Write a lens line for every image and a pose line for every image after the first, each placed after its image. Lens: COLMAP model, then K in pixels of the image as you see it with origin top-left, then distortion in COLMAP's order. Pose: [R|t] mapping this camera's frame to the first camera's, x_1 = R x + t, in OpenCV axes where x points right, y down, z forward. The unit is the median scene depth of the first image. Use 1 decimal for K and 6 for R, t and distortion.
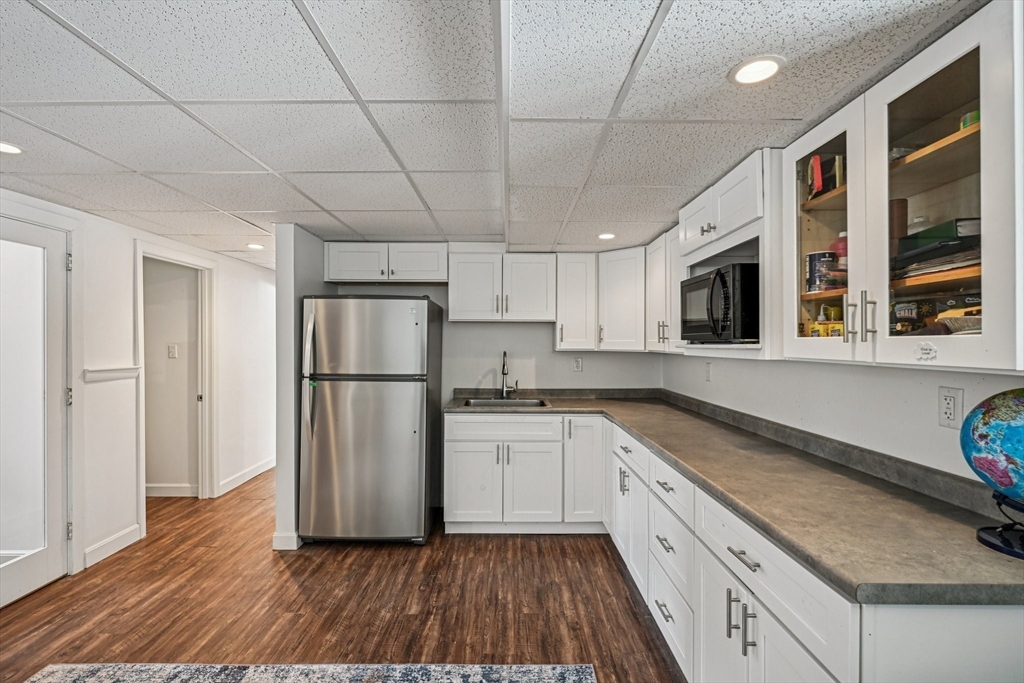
lens RADIAL K [[458.5, 0, 509.8], [0, 458.5, 342.9], [0, 0, 1]] dist [0.000025, 0.000069]
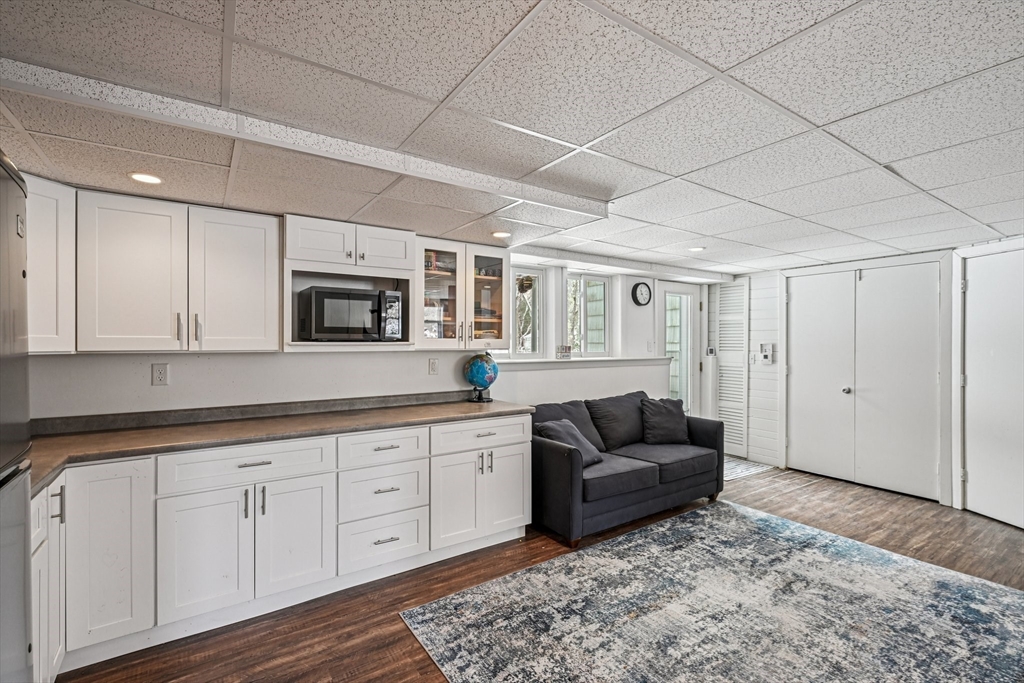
lens RADIAL K [[458.5, 0, 511.1], [0, 458.5, 340.3], [0, 0, 1]] dist [0.000025, 0.000069]
pose [[-0.557811, 0.000608, 0.829968, -0.926889], [0.001196, 0.999999, 0.000072, -0.000851], [-0.829967, 0.001033, -0.557811, 1.364254]]
